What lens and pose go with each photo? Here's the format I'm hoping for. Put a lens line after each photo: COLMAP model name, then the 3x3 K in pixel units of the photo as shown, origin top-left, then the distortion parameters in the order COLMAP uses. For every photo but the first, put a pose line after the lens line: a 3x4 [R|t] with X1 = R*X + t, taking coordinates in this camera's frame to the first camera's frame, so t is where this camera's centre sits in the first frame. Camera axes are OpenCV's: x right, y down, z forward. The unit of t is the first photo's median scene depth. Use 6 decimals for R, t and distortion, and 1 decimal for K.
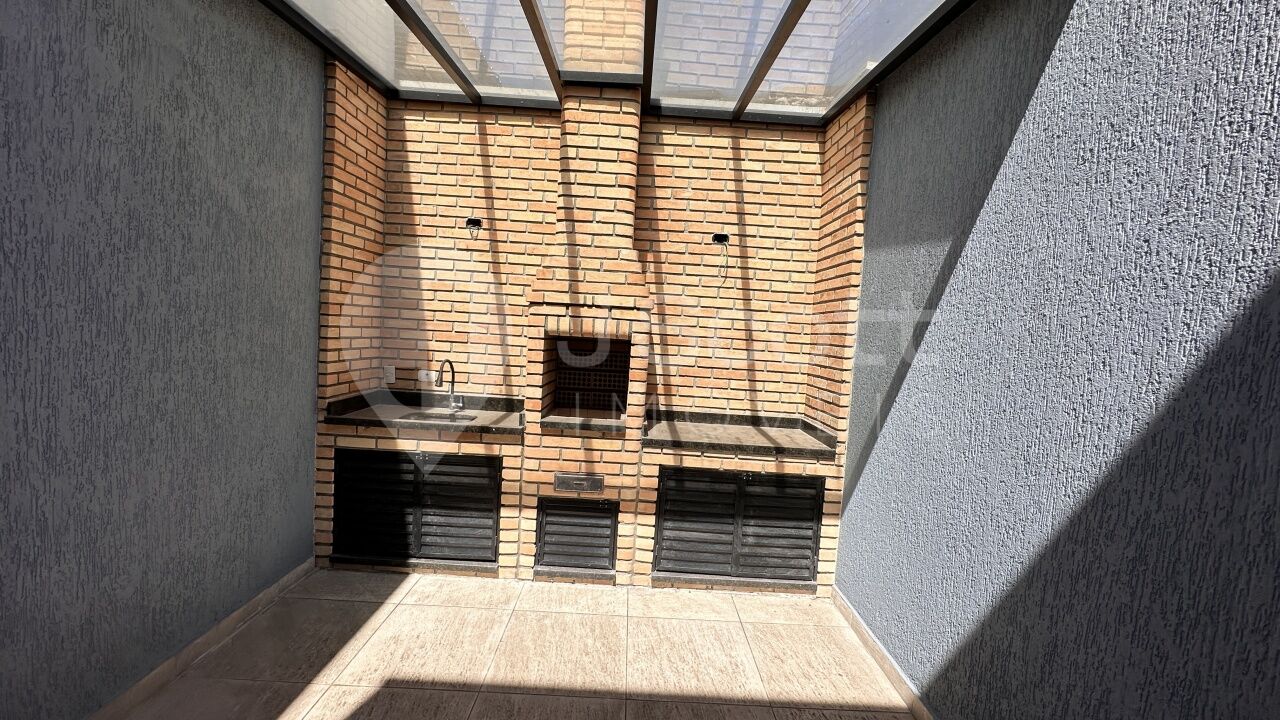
lens RADIAL K [[513.1, 0, 640.0], [0, 513.1, 360.0], [0, 0, 1]] dist [-0.002761, -0.000187]
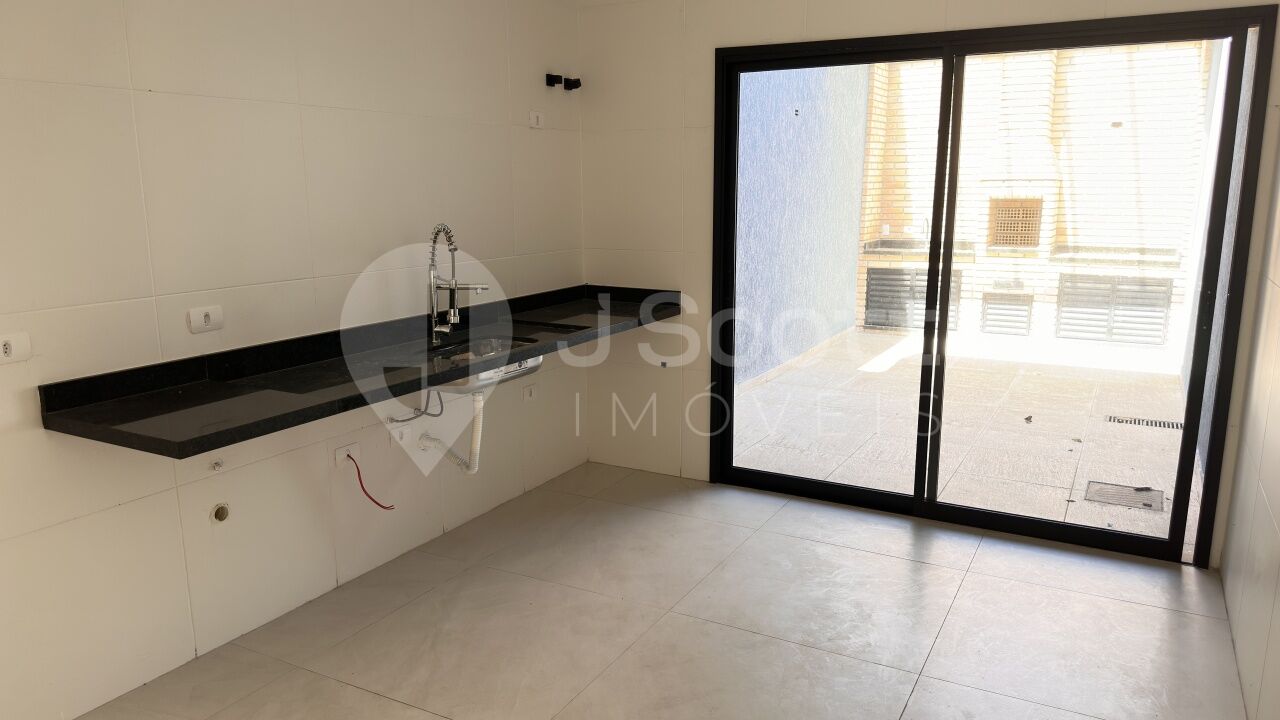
lens RADIAL K [[899.2, 0, 636.9], [0, 899.2, 375.4], [0, 0, 1]] dist [0.115517, -0.211746]
pose [[0.867741, 0.038153, -0.495549, 0.326420], [0.027076, 0.991940, 0.123782, 0.127796], [0.496278, -0.120828, 0.859714, -2.279563]]
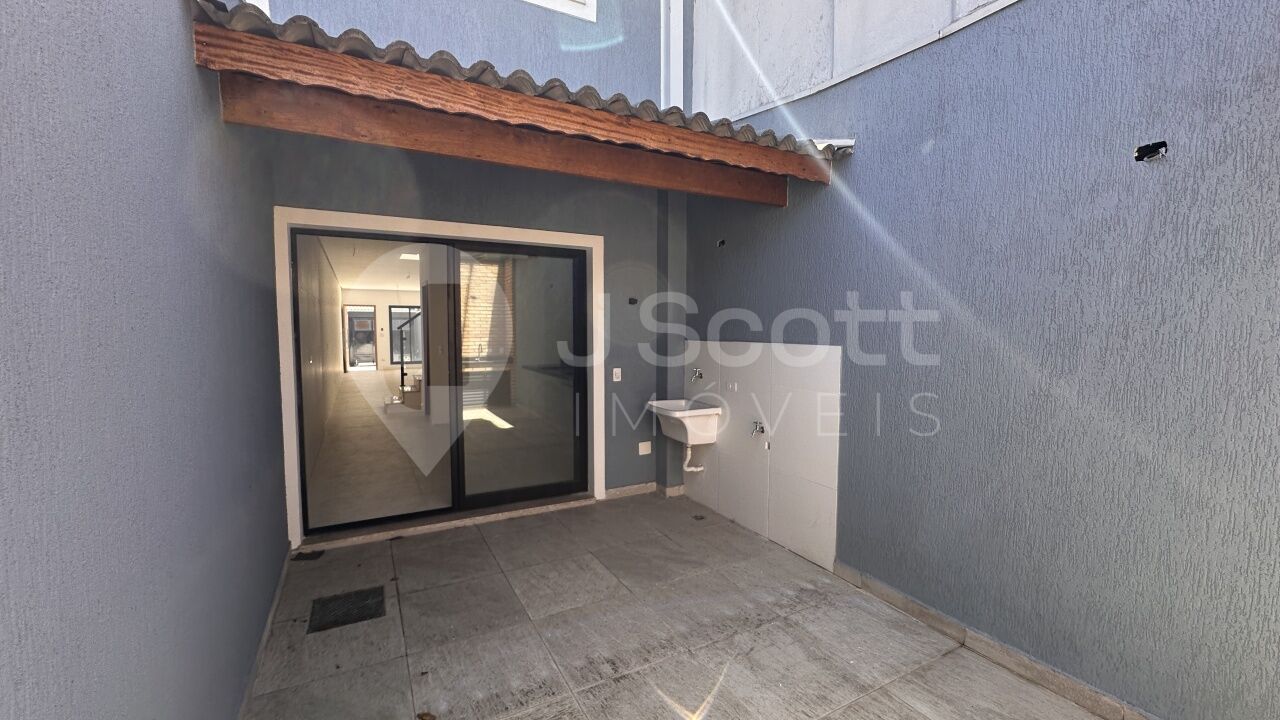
lens RADIAL K [[513.1, 0, 640.0], [0, 513.1, 360.0], [0, 0, 1]] dist [-0.002761, -0.000187]
pose [[-0.883132, -0.032160, -0.468021, 0.263645], [-0.084112, 0.992336, 0.090528, -0.025041], [0.461522, 0.119314, -0.879069, 0.533058]]
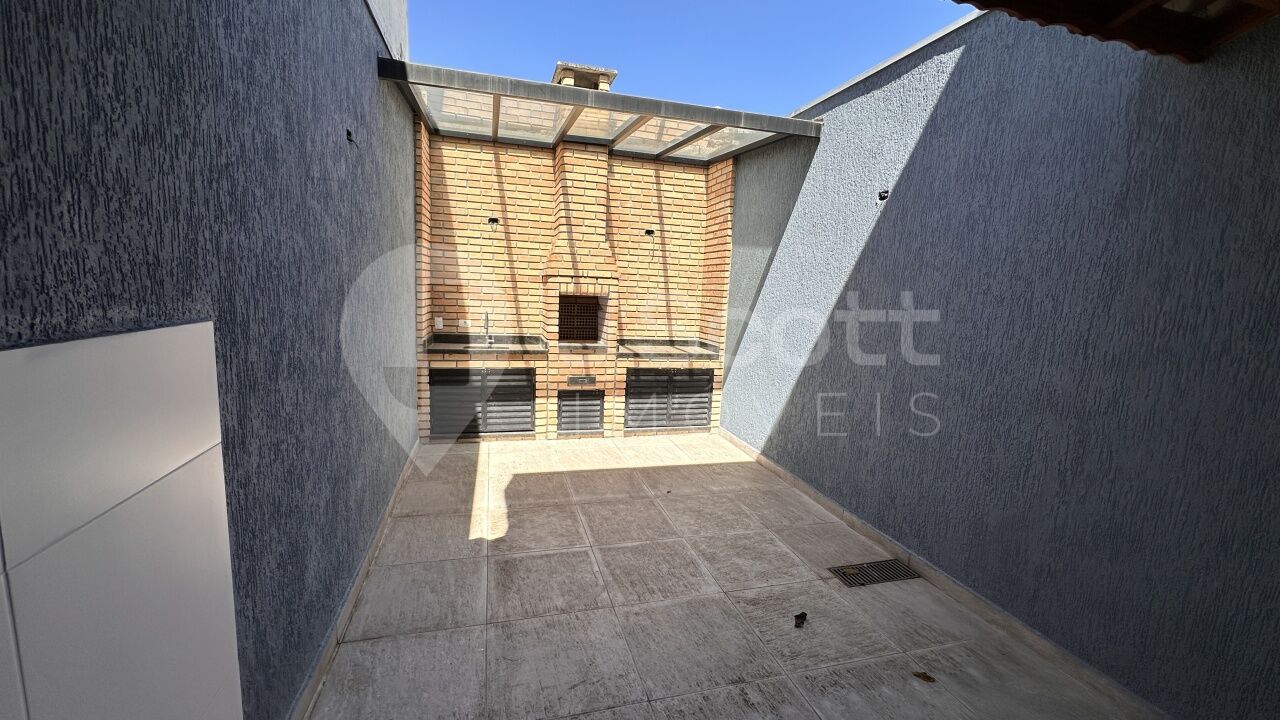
lens RADIAL K [[513.1, 0, 640.0], [0, 513.1, 360.0], [0, 0, 1]] dist [-0.002761, -0.000187]
pose [[0.964360, -0.055048, 0.258803, -0.366201], [0.030734, 0.994803, 0.097073, 0.009654], [-0.262802, -0.085660, 0.961040, -0.690820]]
